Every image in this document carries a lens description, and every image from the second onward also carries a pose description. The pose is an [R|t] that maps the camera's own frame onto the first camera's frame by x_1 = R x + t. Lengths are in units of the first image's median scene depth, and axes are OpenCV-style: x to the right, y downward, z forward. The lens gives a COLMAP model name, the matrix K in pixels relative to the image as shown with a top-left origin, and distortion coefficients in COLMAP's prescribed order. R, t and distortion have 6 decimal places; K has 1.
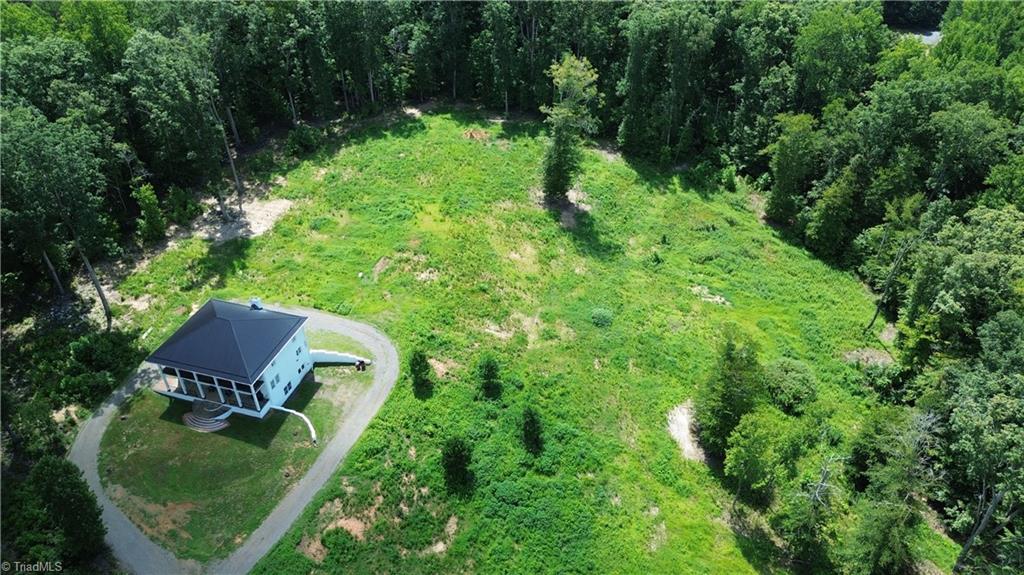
lens RADIAL K [[728.6, 0, 517.9], [0, 728.6, 287.0], [0, 0, 1]] dist [0.058627, -0.054190]
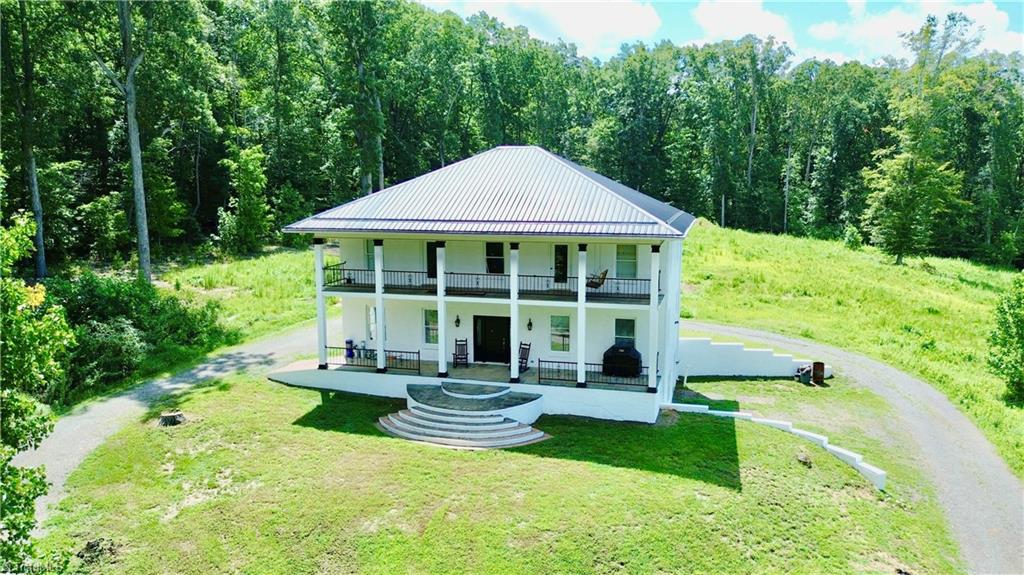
lens RADIAL K [[729.8, 0, 511.5], [0, 729.8, 288.5], [0, 0, 1]] dist [0.055044, -0.050260]
pose [[0.999599, 0.005465, 0.027788, -0.375851], [0.008558, 0.877046, -0.480331, 0.244740], [-0.026997, 0.480376, 0.876647, 0.664452]]
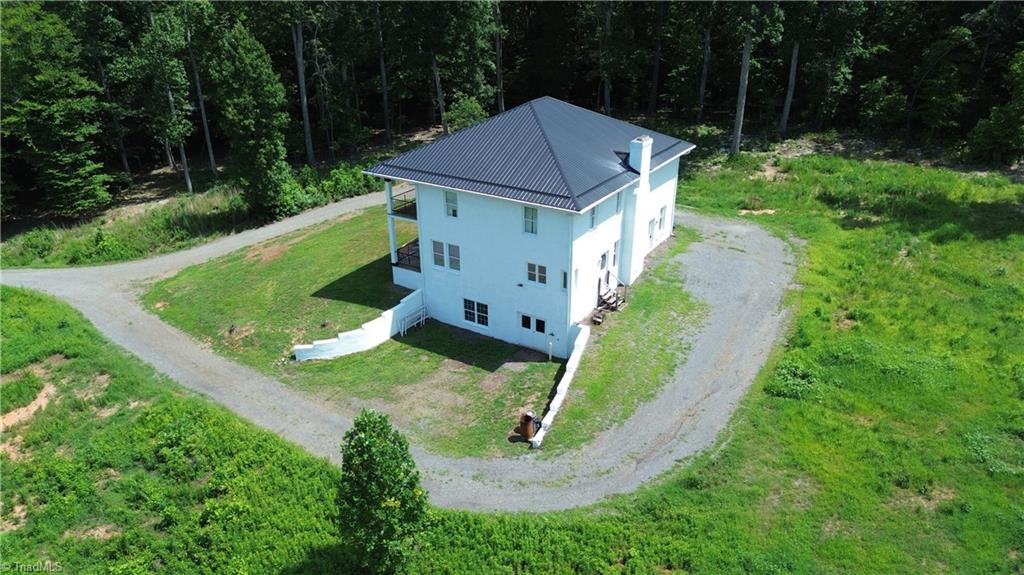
lens RADIAL K [[728.6, 0, 521.2], [0, 728.6, 290.4], [0, 0, 1]] dist [0.058627, -0.054190]
pose [[-0.260202, 0.407485, -0.875357, 0.032882], [-0.574103, 0.663633, 0.479580, -0.078234], [0.776338, 0.627333, 0.061260, 0.945225]]
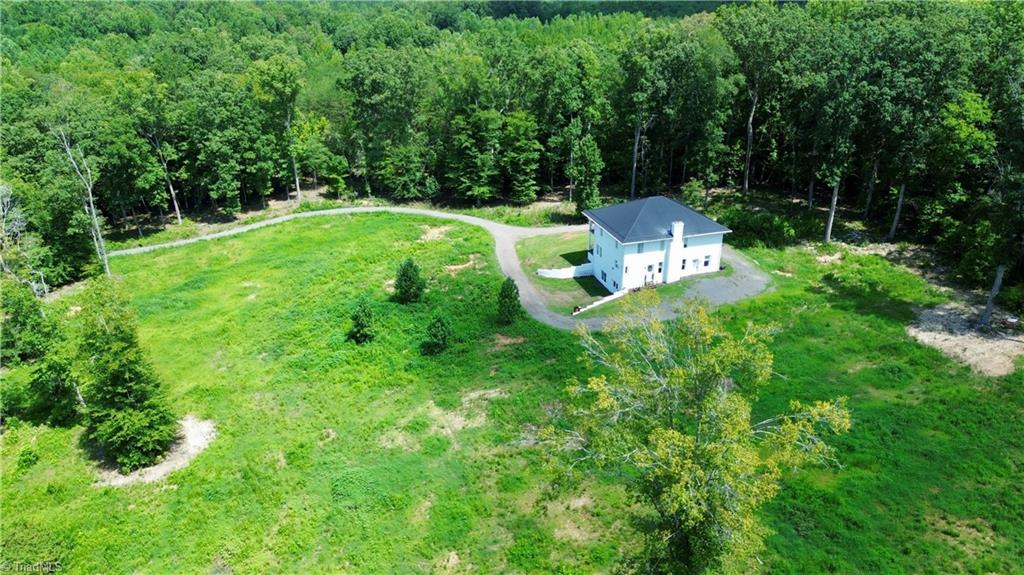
lens RADIAL K [[729.8, 0, 511.4], [0, 729.8, 296.5], [0, 0, 1]] dist [0.055044, -0.050260]
pose [[-0.832737, 0.242989, -0.497499, 0.290662], [-0.320832, 0.520542, 0.791267, -0.580867], [0.451238, 0.818531, -0.355516, 1.268500]]
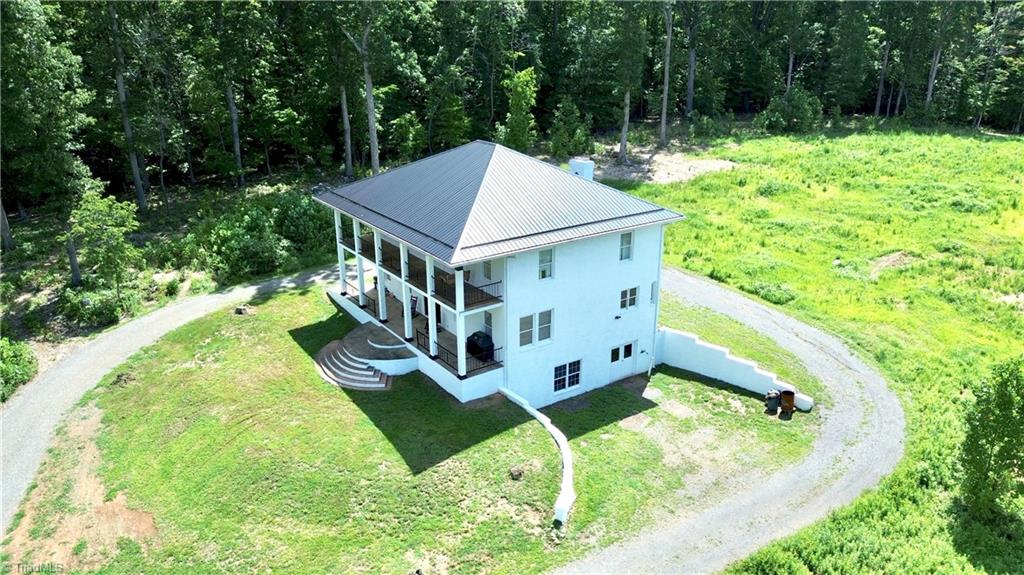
lens RADIAL K [[729.8, 0, 514.6], [0, 729.8, 283.8], [0, 0, 1]] dist [0.055044, -0.050260]
pose [[0.784246, 0.211473, -0.583298, -0.125798], [-0.373031, 0.911940, -0.170919, 0.161490], [0.495789, 0.351630, 0.794072, 0.652535]]
